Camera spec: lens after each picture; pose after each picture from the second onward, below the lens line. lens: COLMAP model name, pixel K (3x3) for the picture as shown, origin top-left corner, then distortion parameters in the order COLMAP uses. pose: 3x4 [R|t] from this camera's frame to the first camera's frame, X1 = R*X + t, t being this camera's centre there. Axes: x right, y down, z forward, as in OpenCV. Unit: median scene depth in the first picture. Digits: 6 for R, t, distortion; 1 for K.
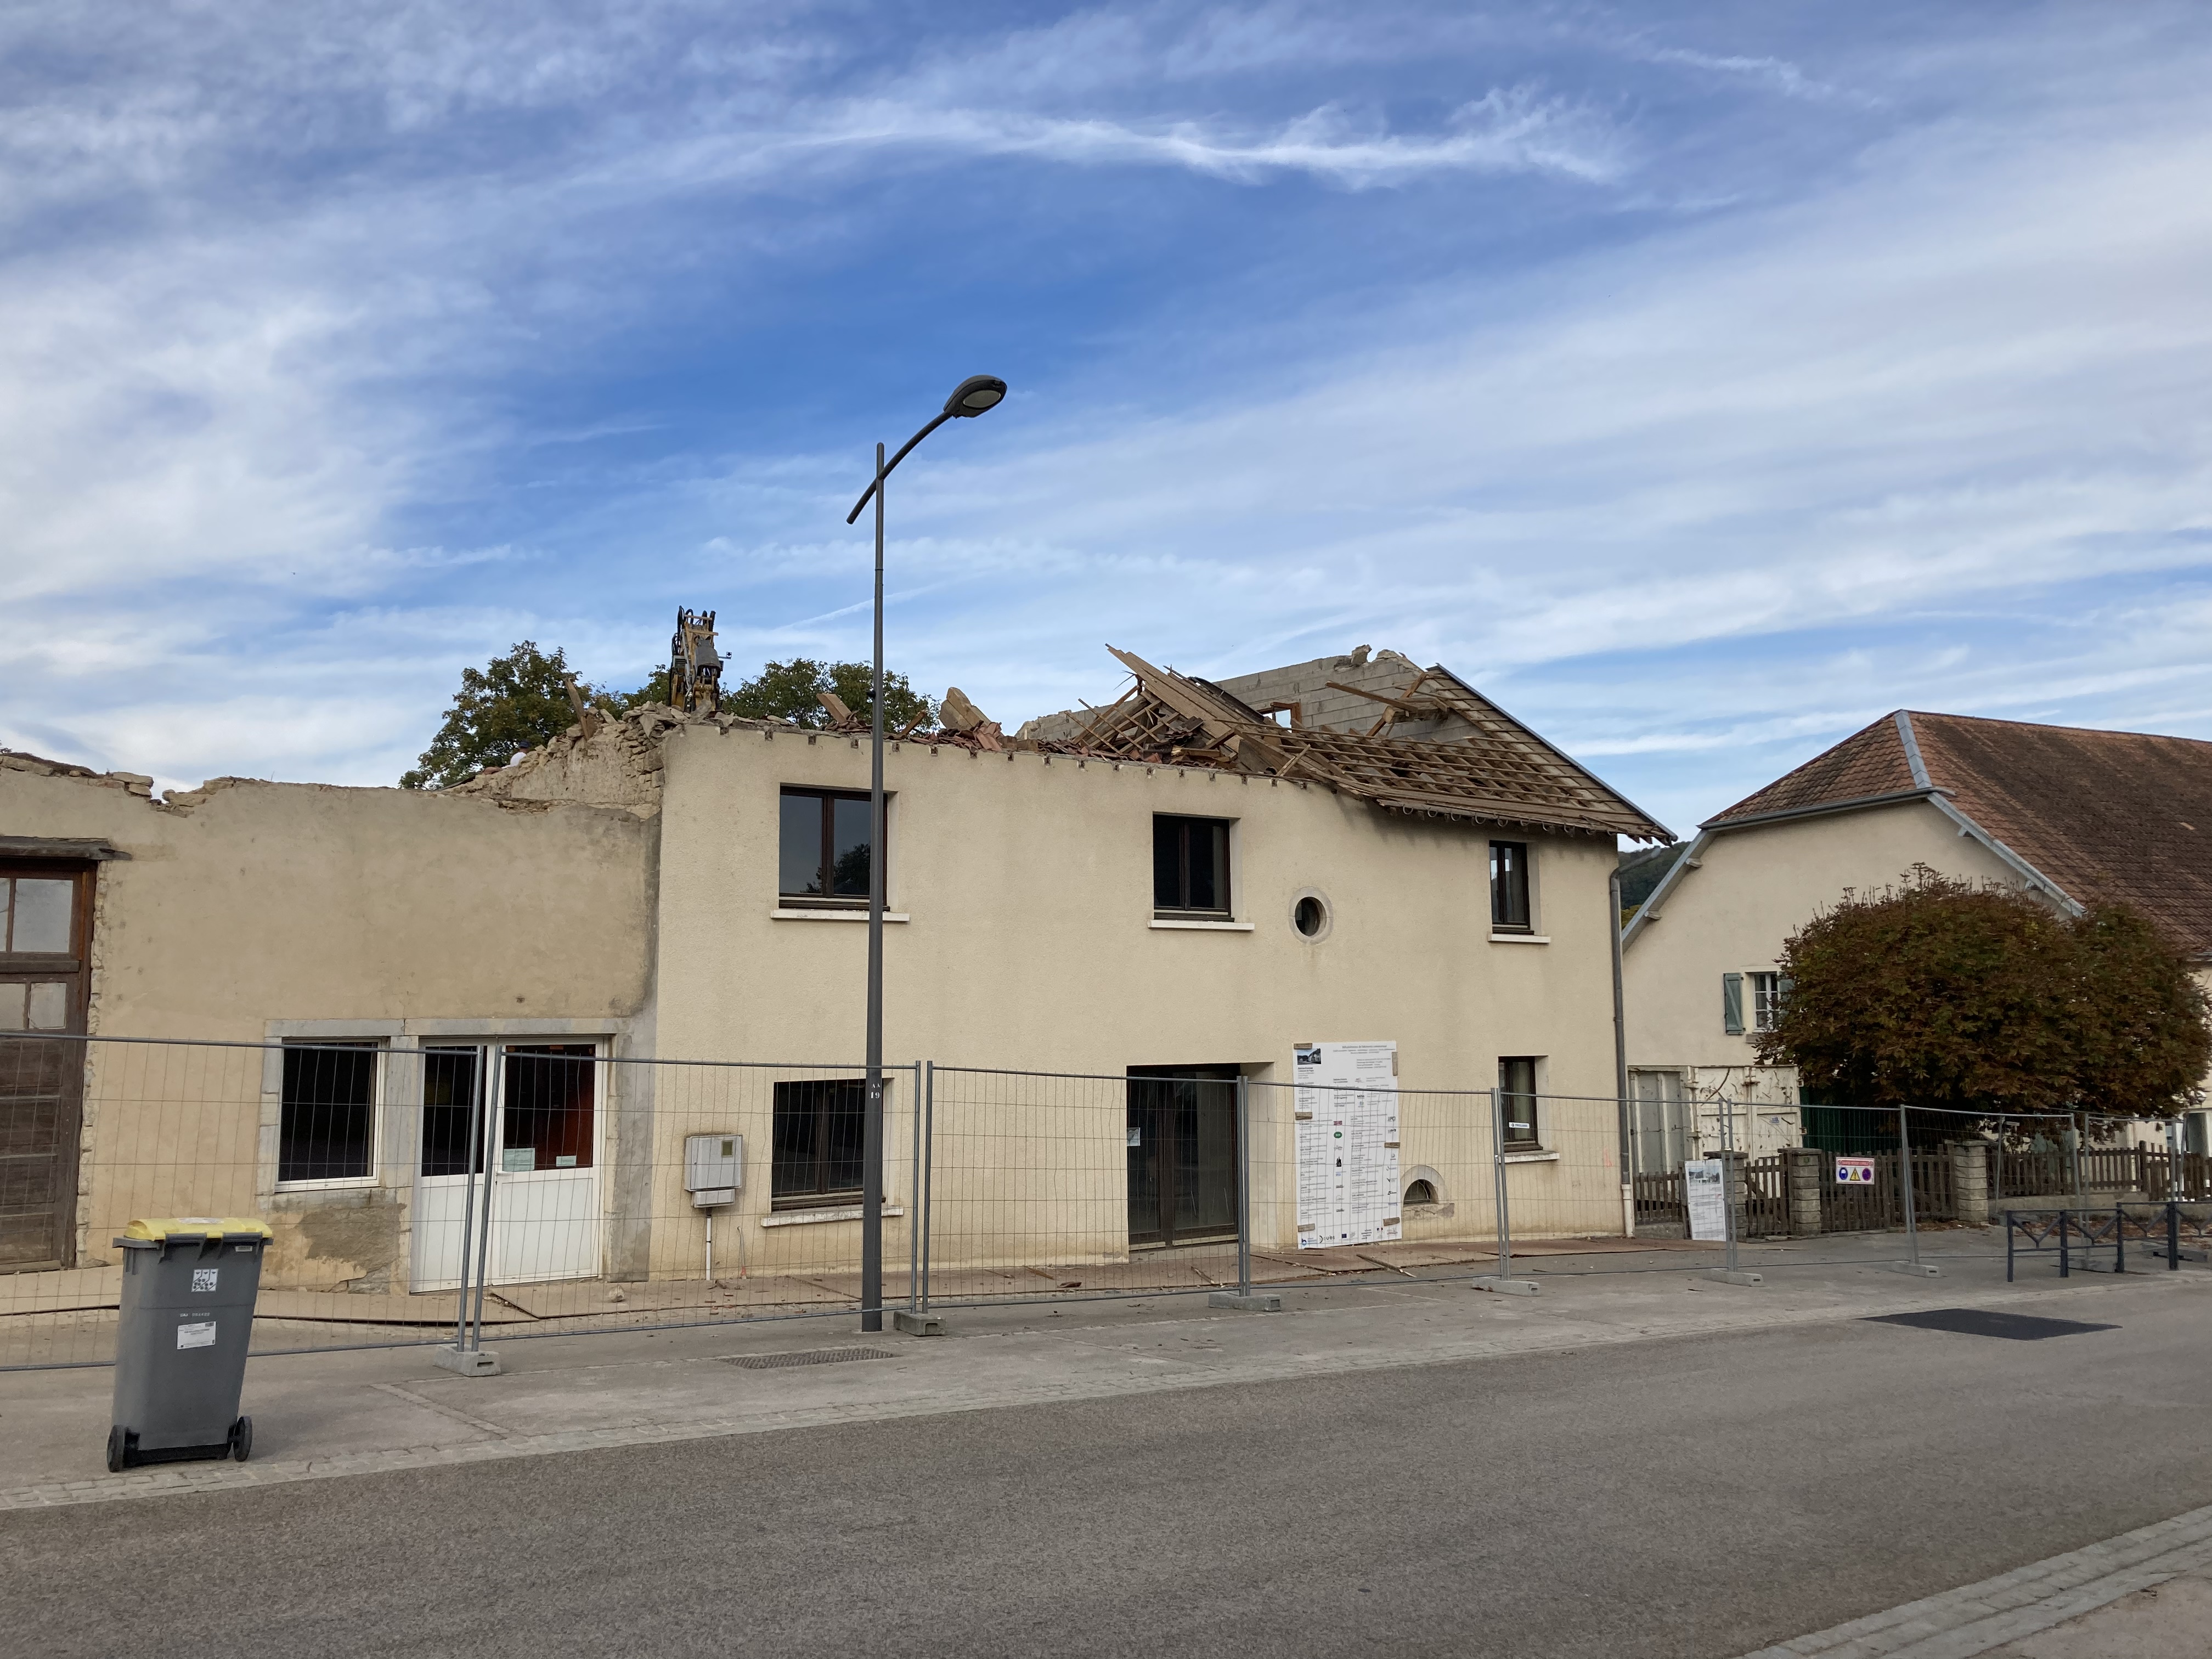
lens RADIAL K [[1814.2, 0, 1105.9], [0, 1814.2, 827.4], [0, 0, 1]] dist [0.040920, -0.036274]
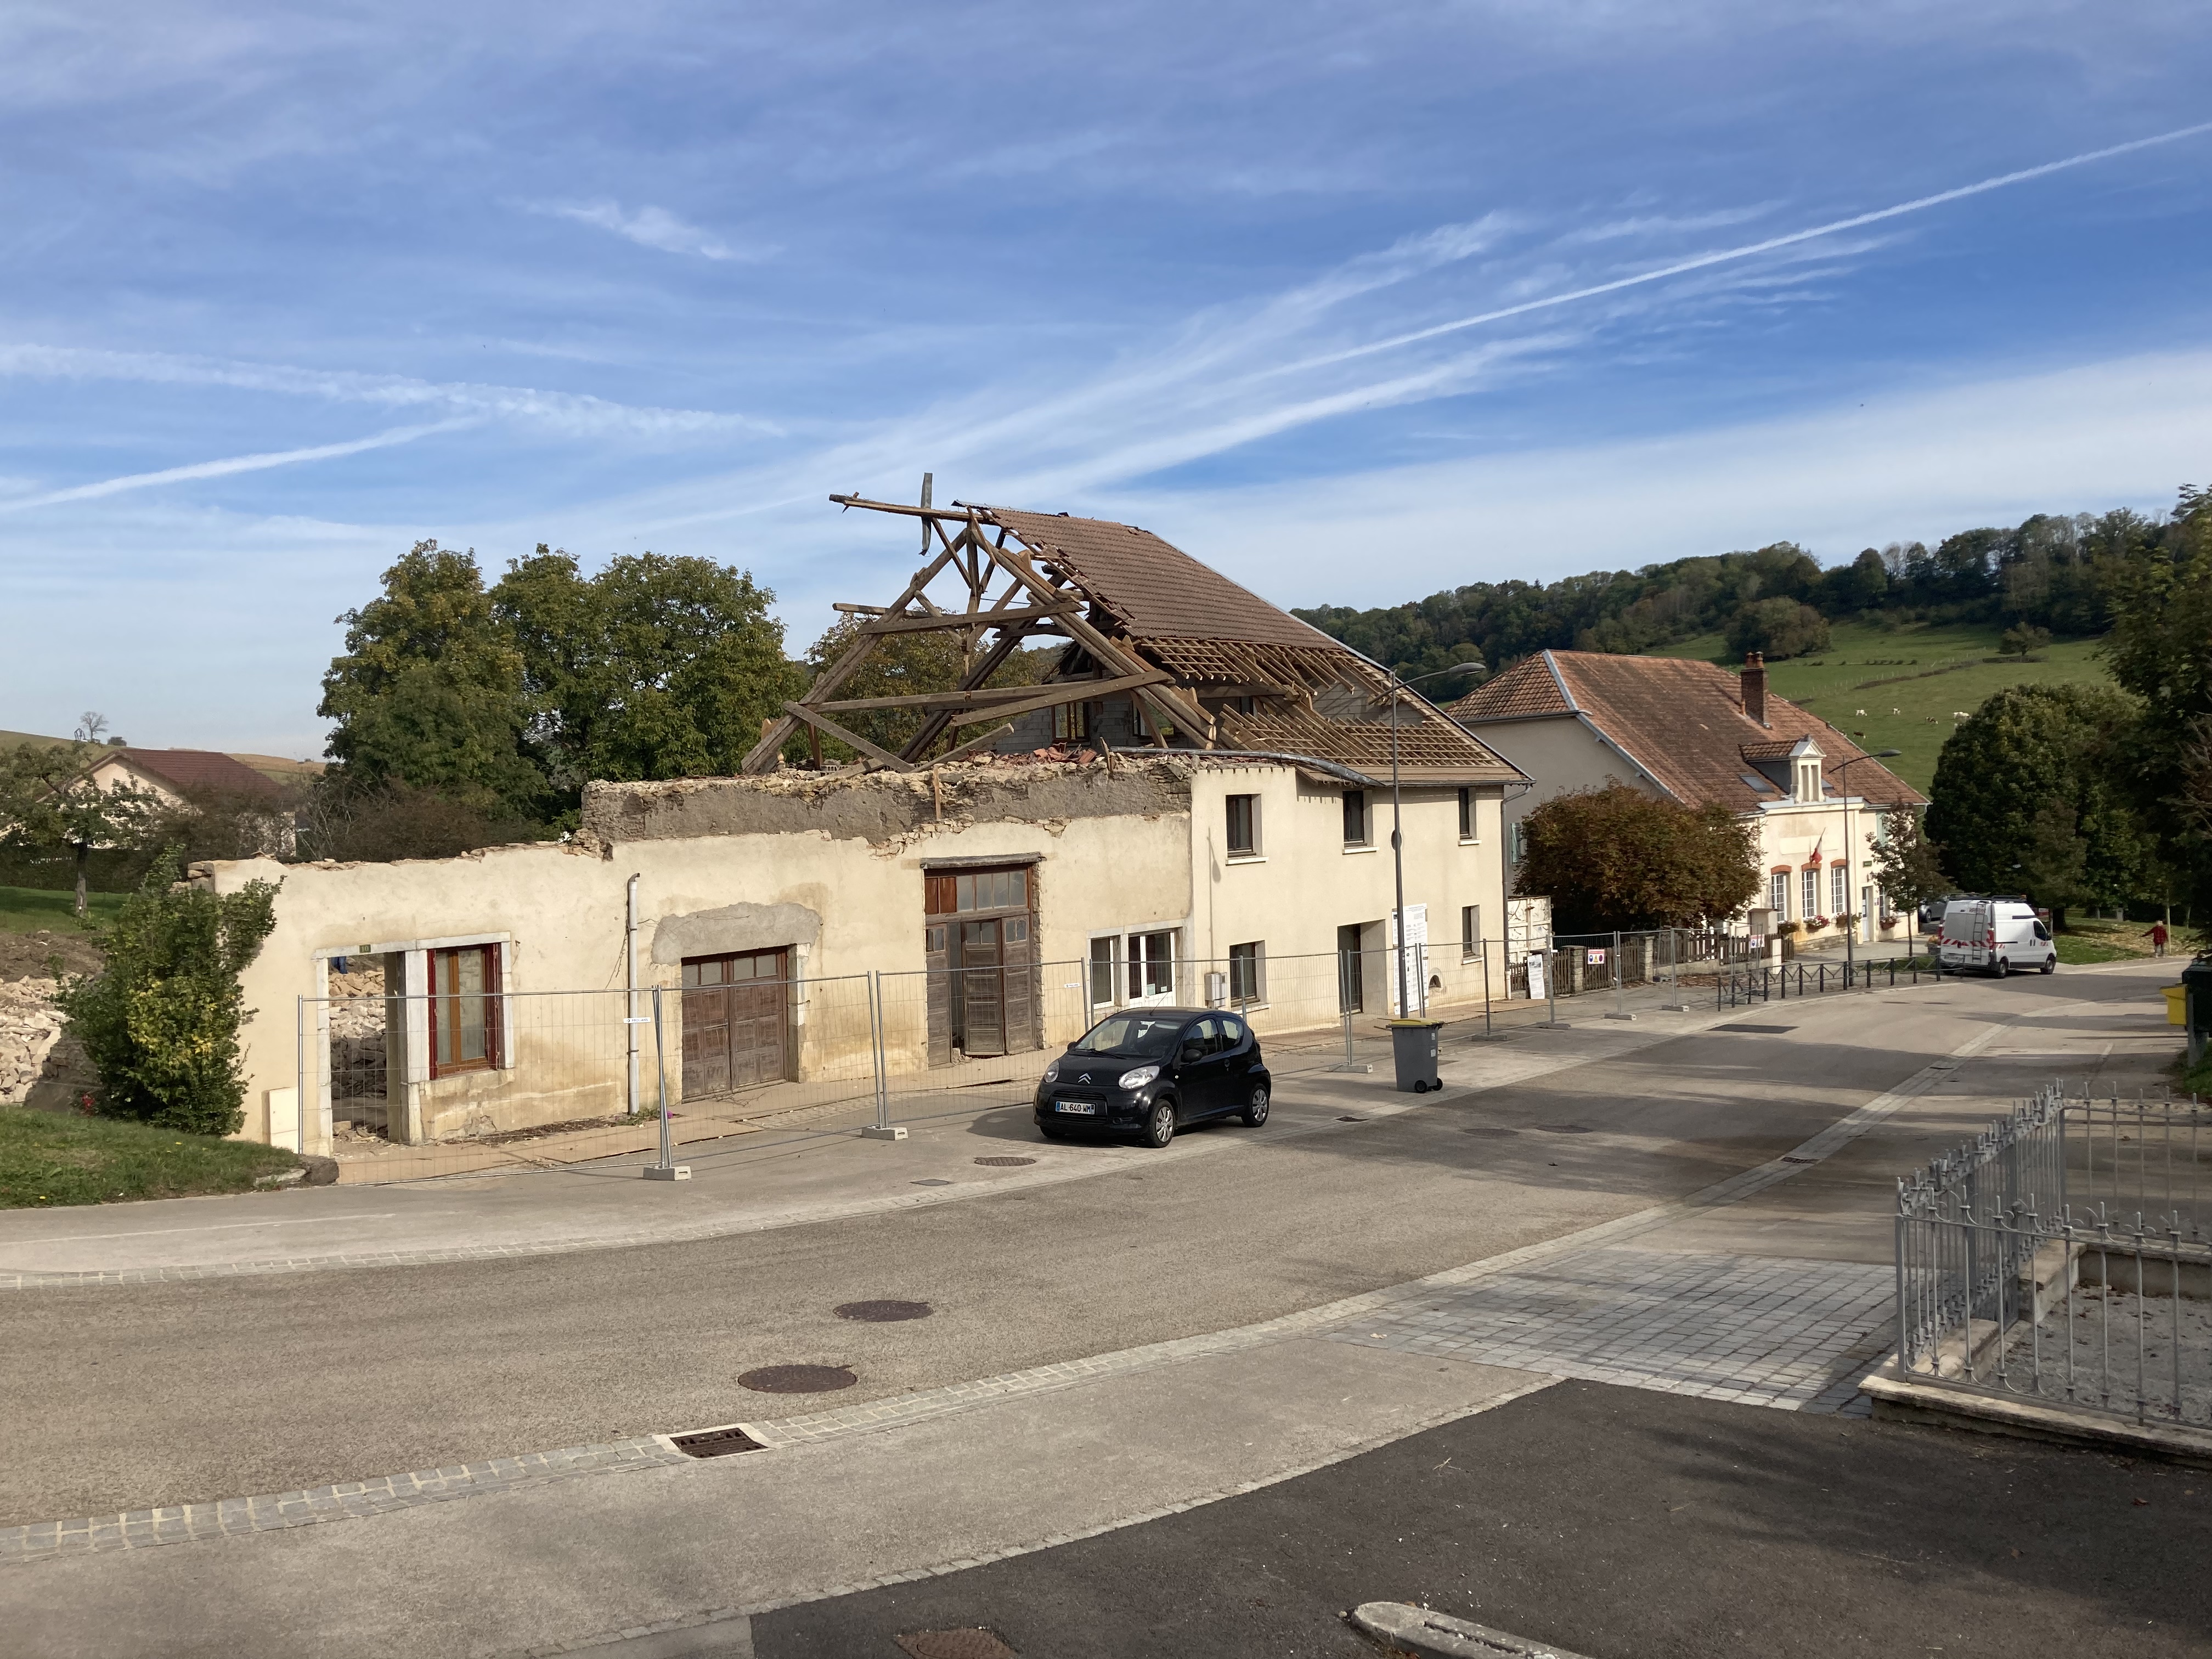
lens RADIAL K [[1814.2, 0, 1106.4], [0, 1814.2, 831.1], [0, 0, 1]] dist [0.040920, -0.036274]
pose [[0.953927, -0.022613, 0.299187, -0.588183], [-0.014377, 0.992566, 0.120859, -0.145974], [-0.299695, -0.119592, 0.946510, -0.543190]]
